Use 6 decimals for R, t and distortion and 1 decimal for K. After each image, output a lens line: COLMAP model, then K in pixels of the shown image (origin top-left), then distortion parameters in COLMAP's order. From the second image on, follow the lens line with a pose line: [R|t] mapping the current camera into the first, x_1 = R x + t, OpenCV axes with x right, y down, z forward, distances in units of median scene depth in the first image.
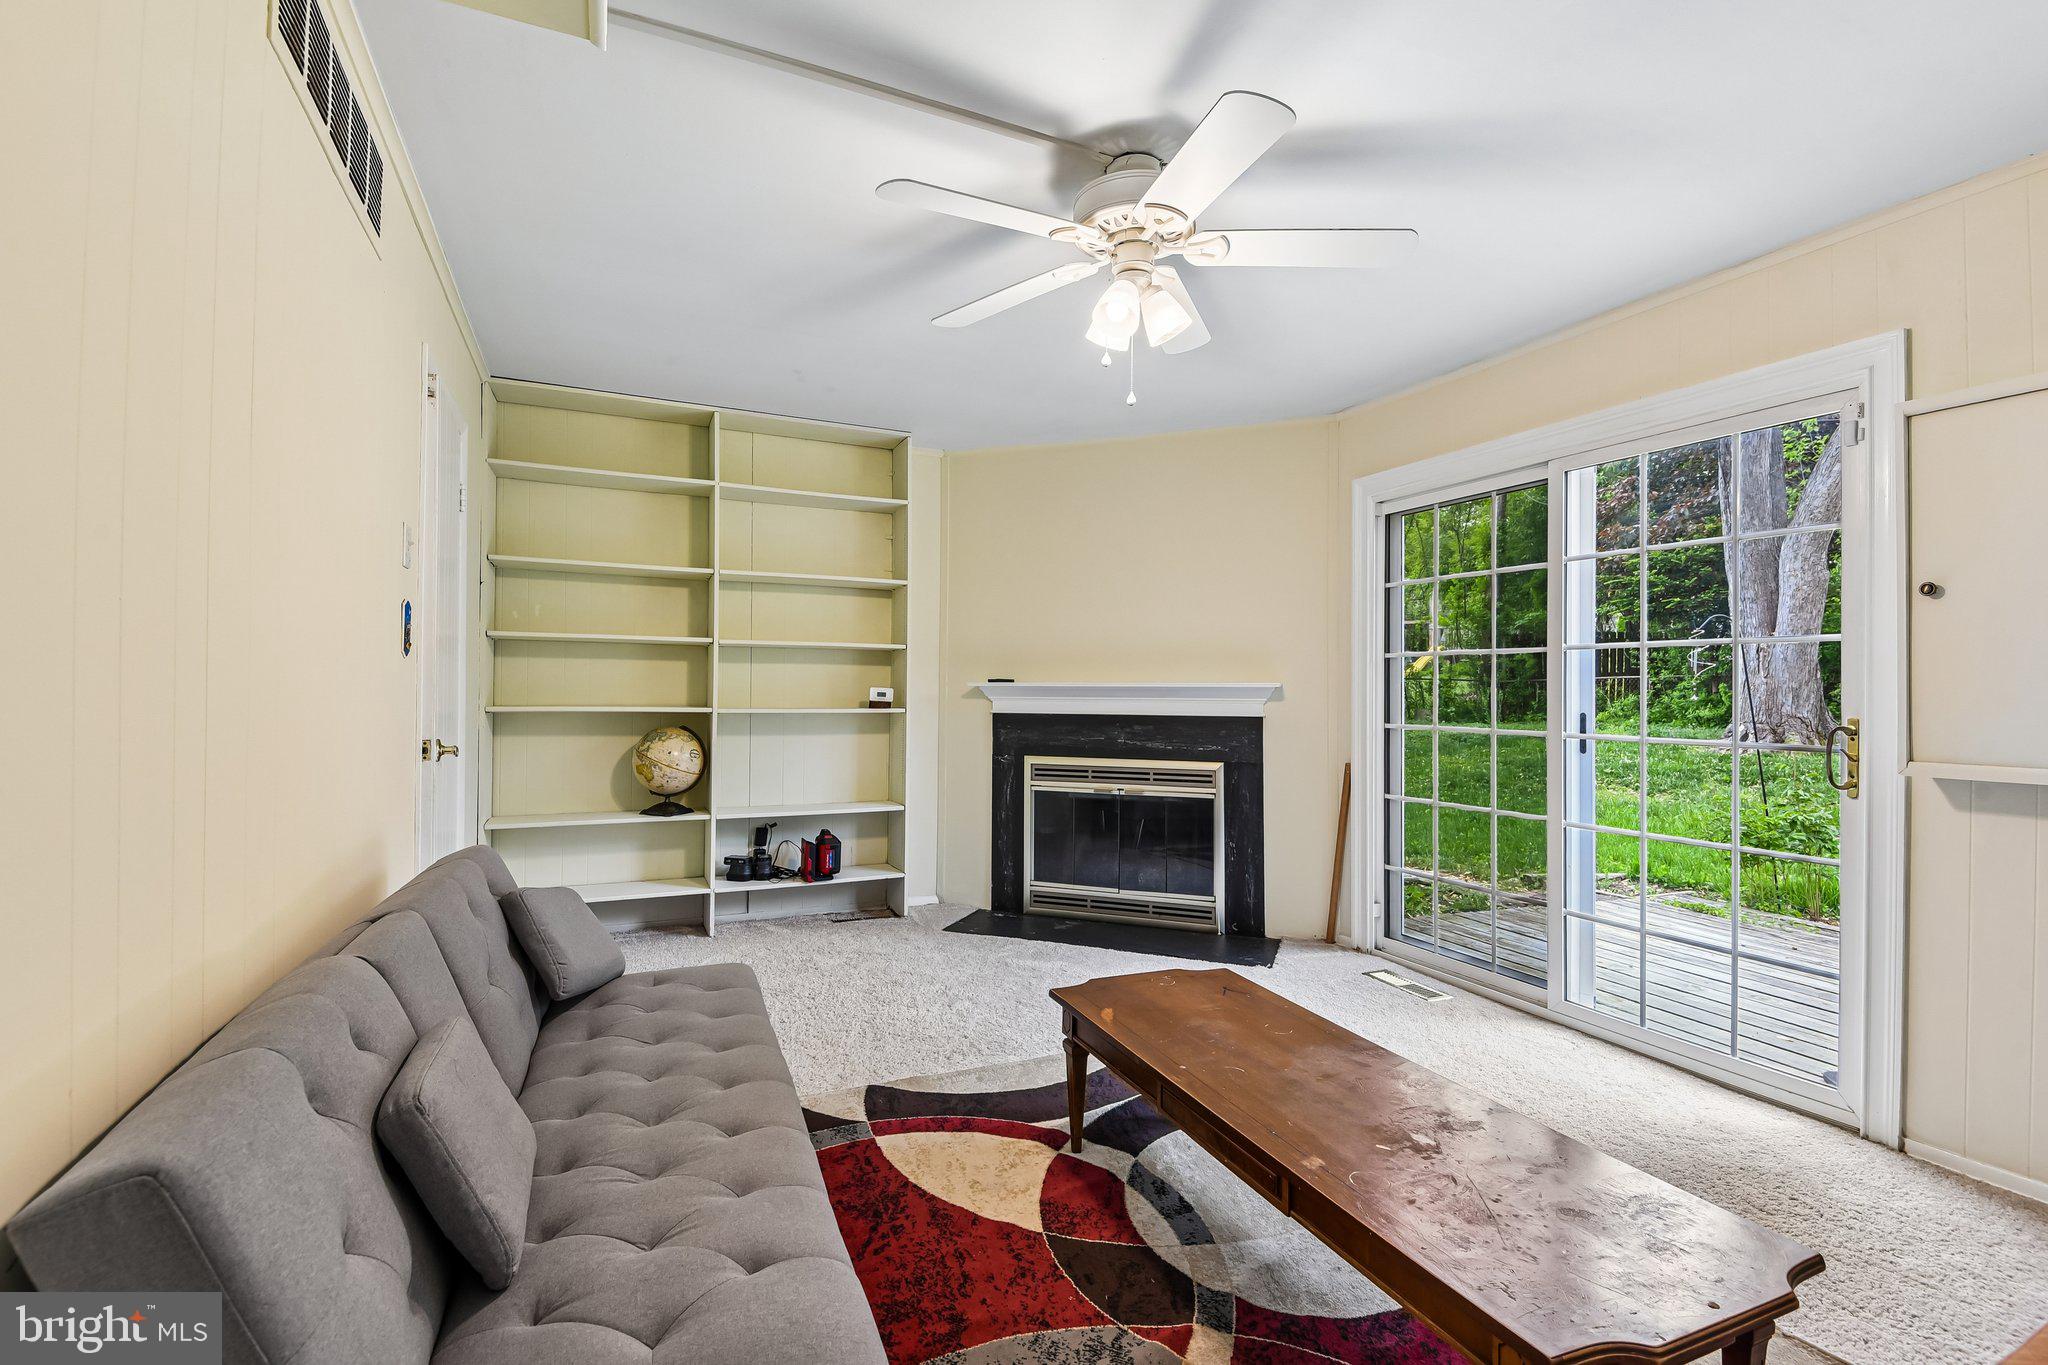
lens RADIAL K [[926.3, 0, 1018.8], [0, 926.3, 675.3], [0, 0, 1]] dist [0.031321, -0.026458]
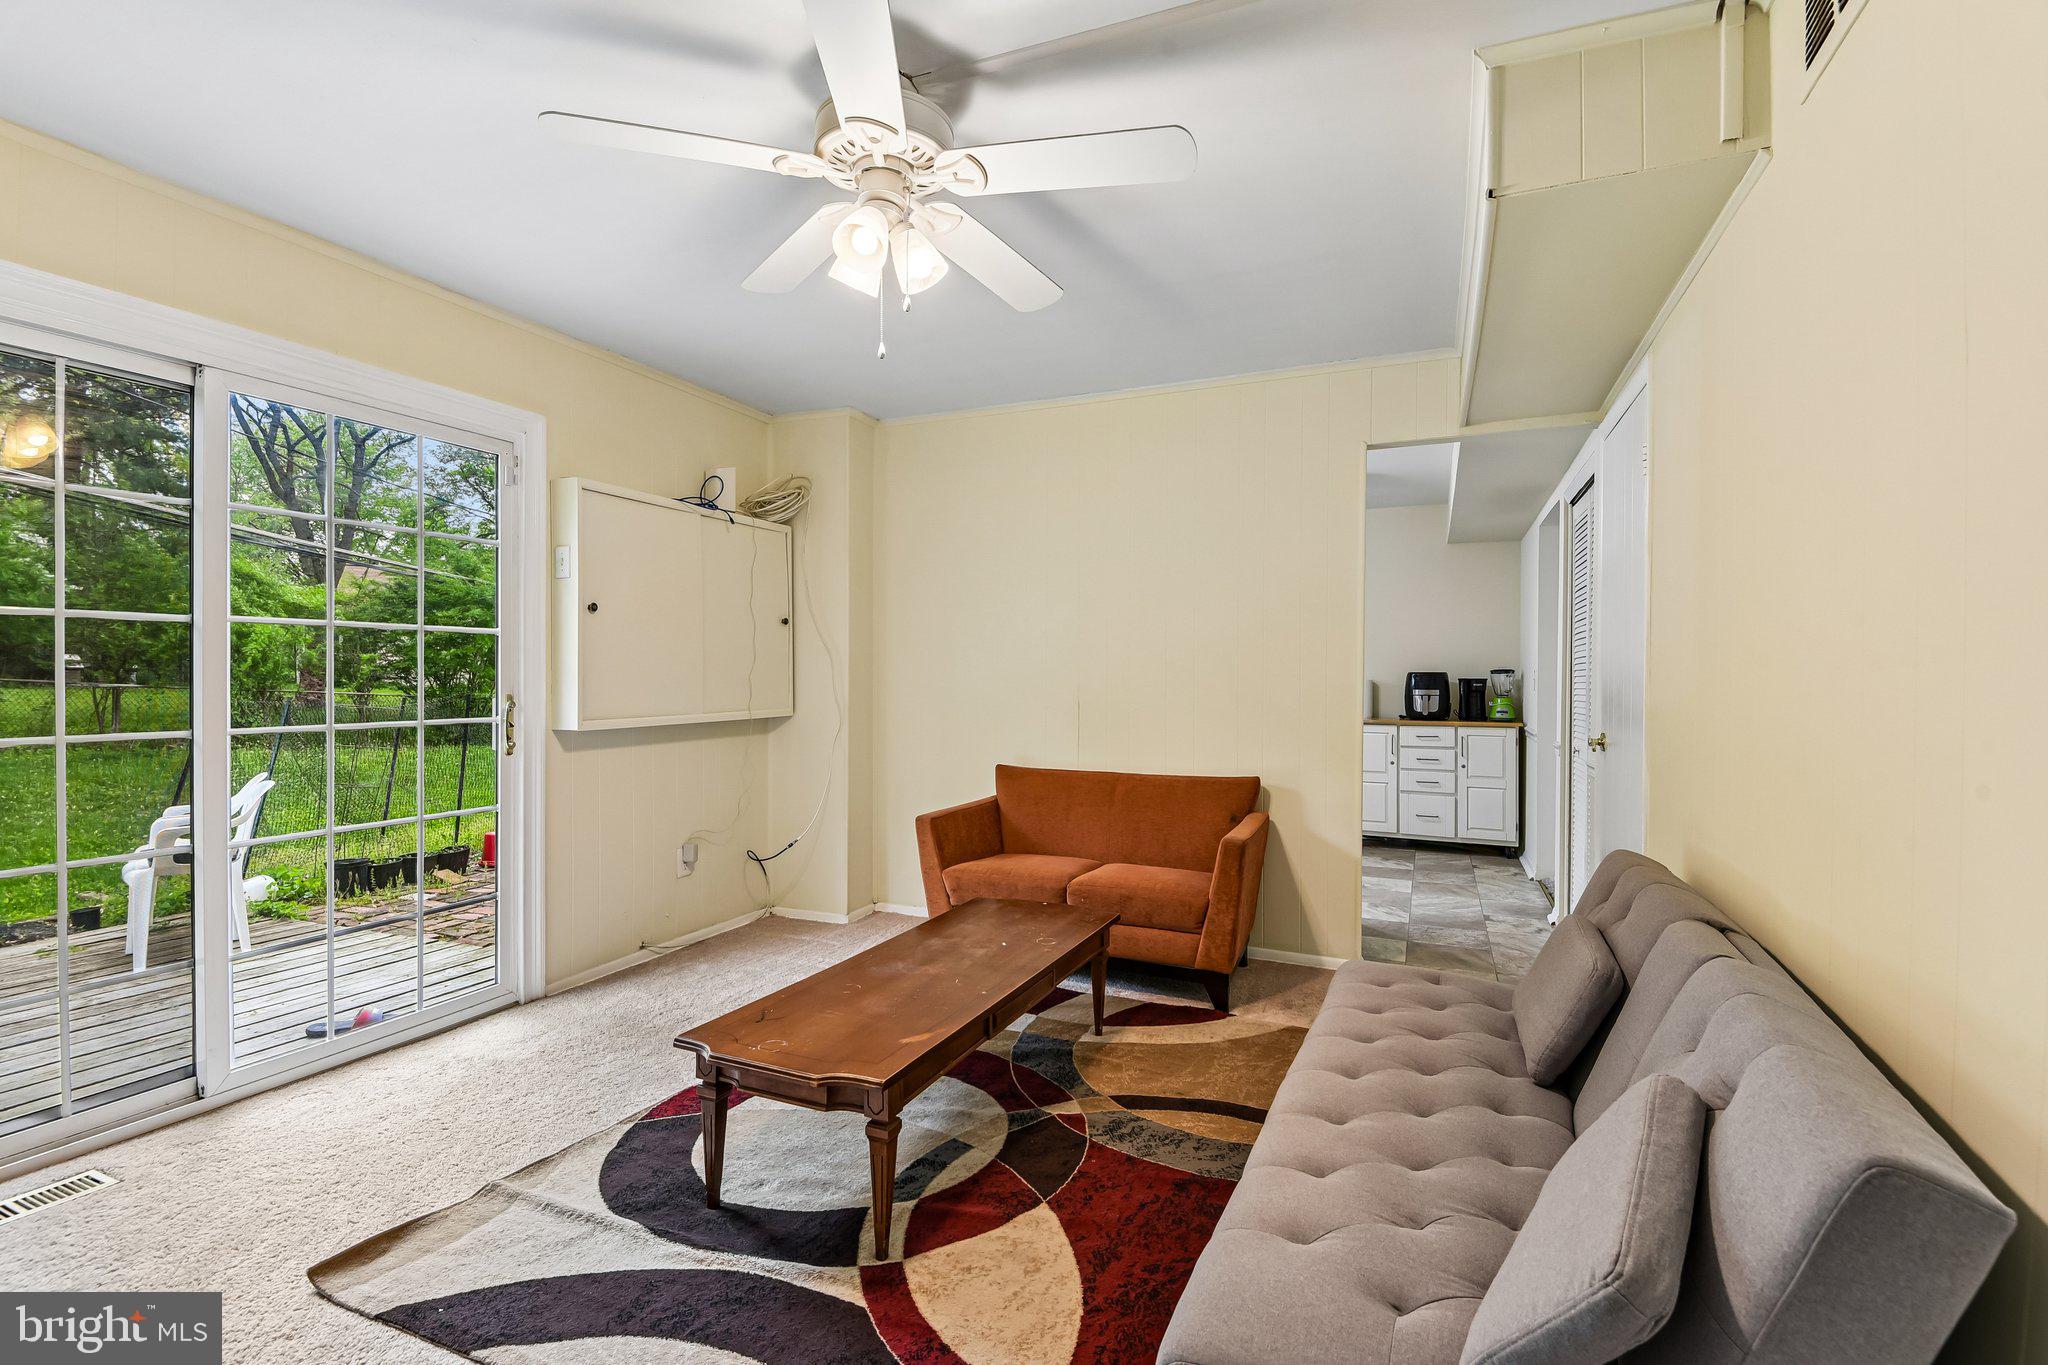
lens RADIAL K [[926.3, 0, 1026.7], [0, 926.3, 672.4], [0, 0, 1]] dist [0.031321, -0.026458]
pose [[-0.679552, -0.008537, 0.733578, -0.531092], [-0.019169, 0.999798, -0.006123, 0.009261], [-0.733377, -0.018223, -0.679578, 1.279207]]
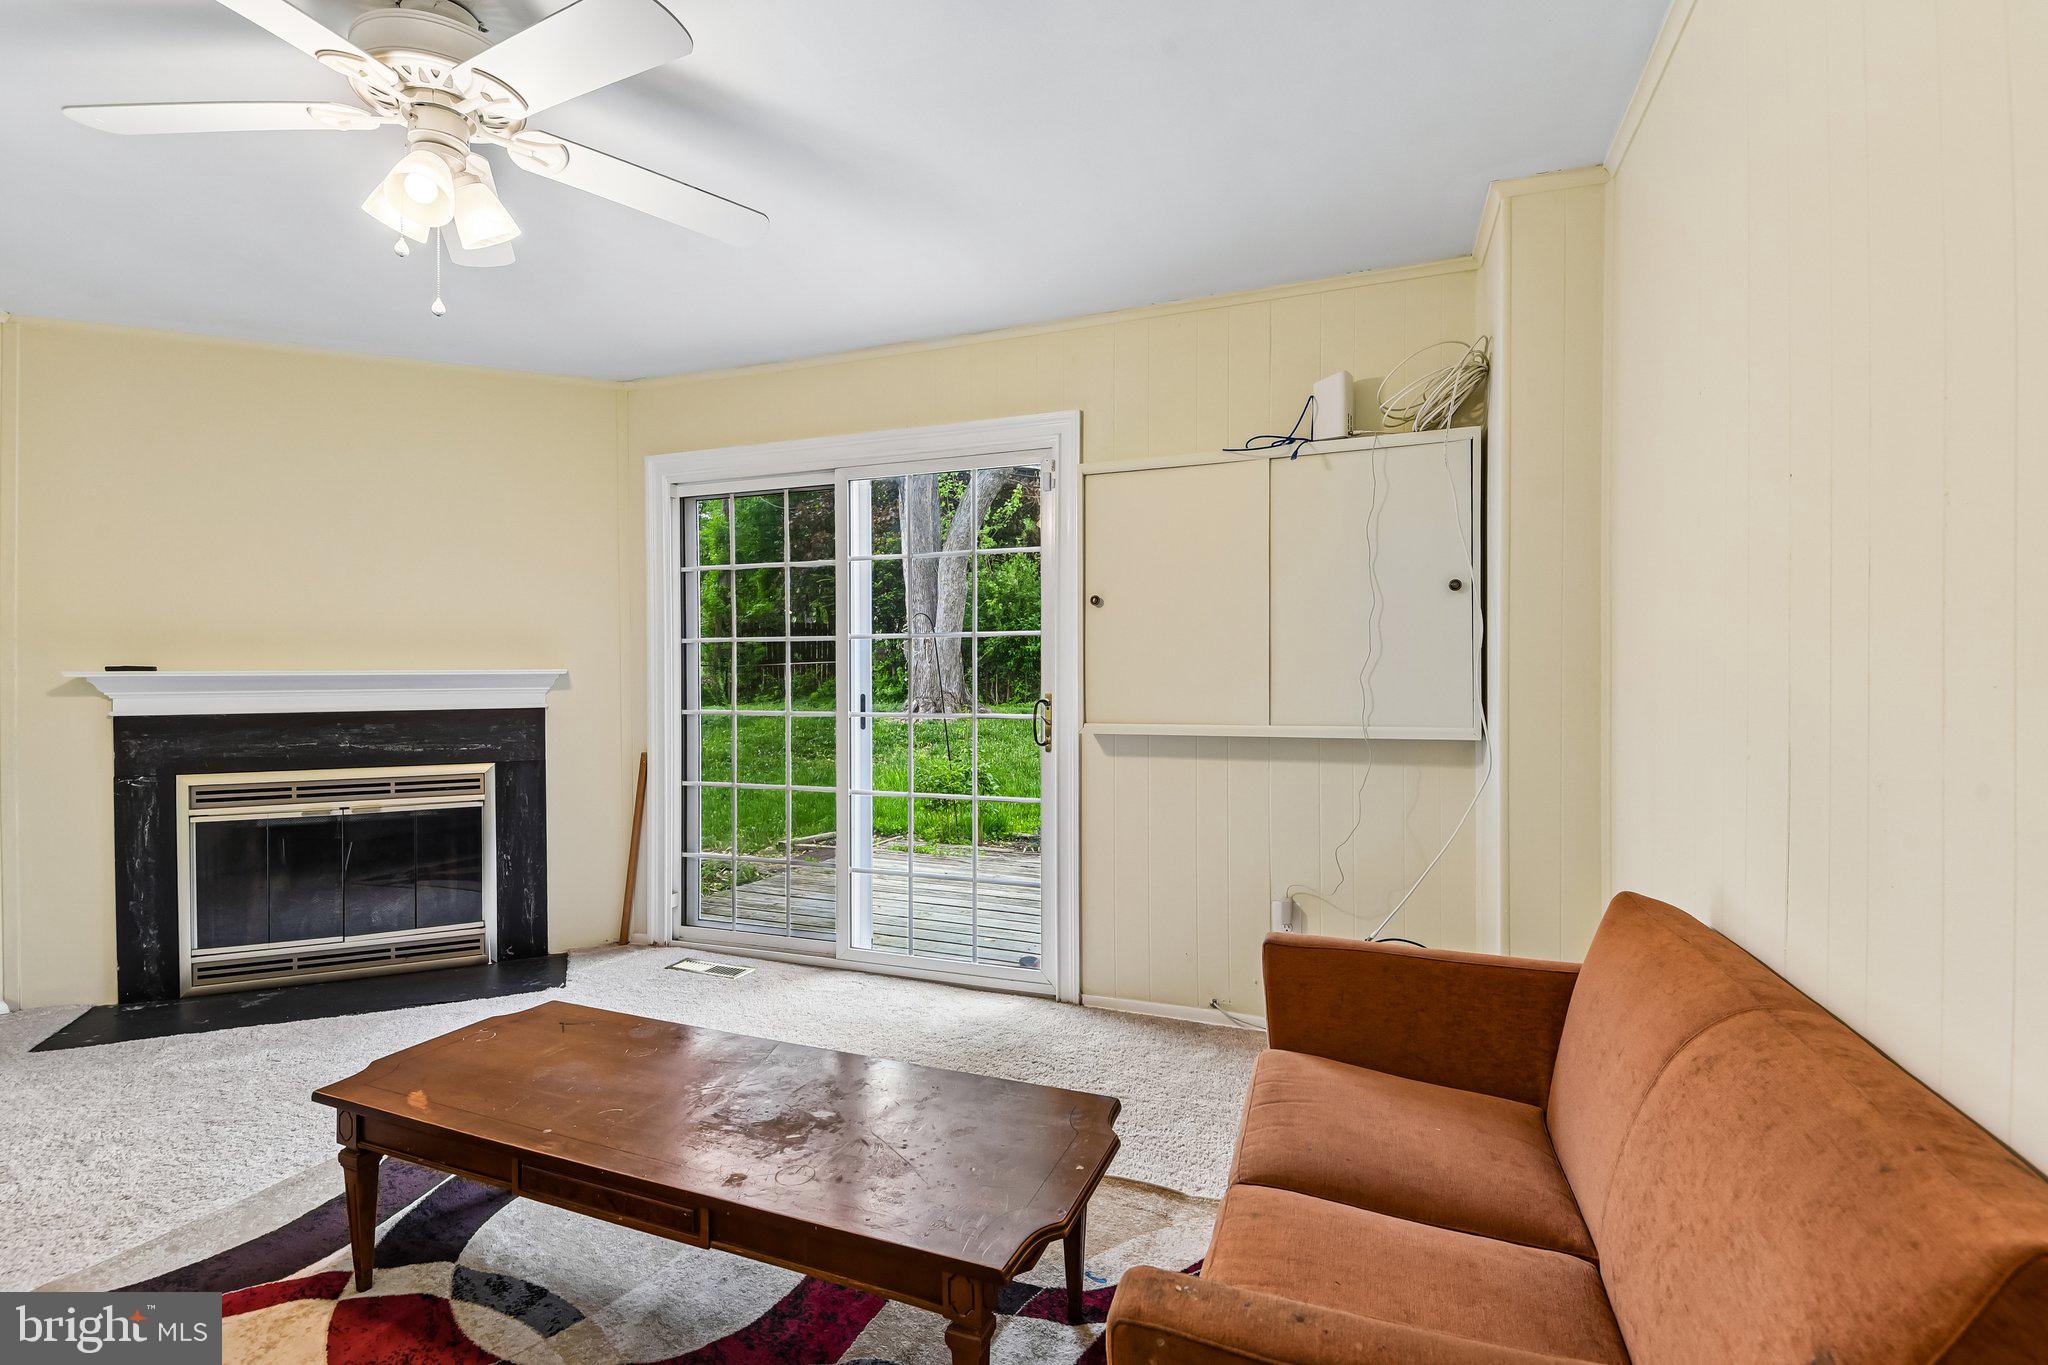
lens RADIAL K [[926.3, 0, 1021.3], [0, 926.3, 676.3], [0, 0, 1]] dist [0.031321, -0.026458]
pose [[0.702920, -0.011694, 0.711172, -0.083338], [-0.000142, 0.999863, 0.016582, -0.000780], [-0.711268, -0.011756, 0.702822, 0.079991]]
